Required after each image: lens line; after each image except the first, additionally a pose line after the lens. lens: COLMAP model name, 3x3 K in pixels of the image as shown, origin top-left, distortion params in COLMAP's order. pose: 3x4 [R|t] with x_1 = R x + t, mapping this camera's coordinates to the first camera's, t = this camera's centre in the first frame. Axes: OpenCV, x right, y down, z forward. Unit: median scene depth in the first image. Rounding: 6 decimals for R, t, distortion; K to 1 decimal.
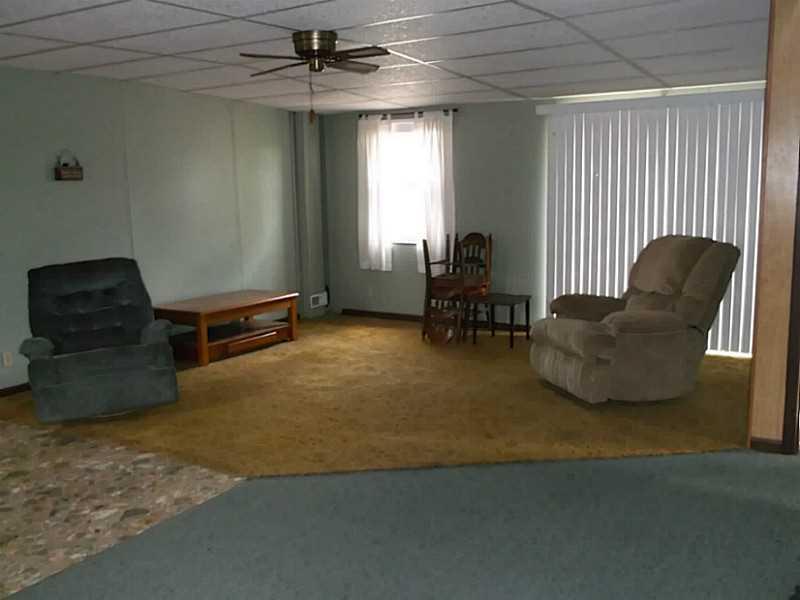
lens RADIAL K [[778.0, 0, 400.0], [0, 778.0, 300.0], [0, 0, 1]] dist [0.000123, 0.001721]
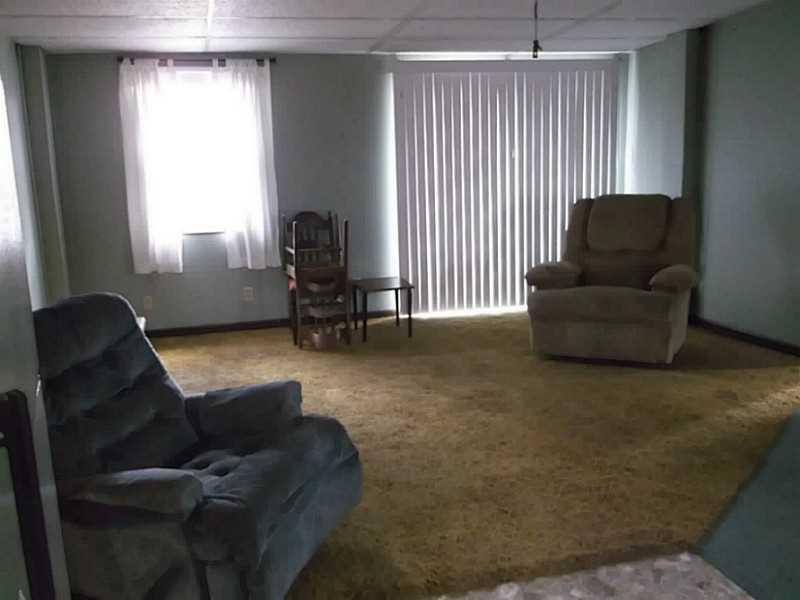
lens RADIAL K [[778.0, 0, 400.0], [0, 778.0, 300.0], [0, 0, 1]] dist [0.000123, 0.001721]
pose [[0.683993, -0.145682, 0.714794, -0.444029], [0.129294, 0.988553, 0.077754, -0.045309], [-0.717939, 0.039235, 0.695000, 0.359084]]
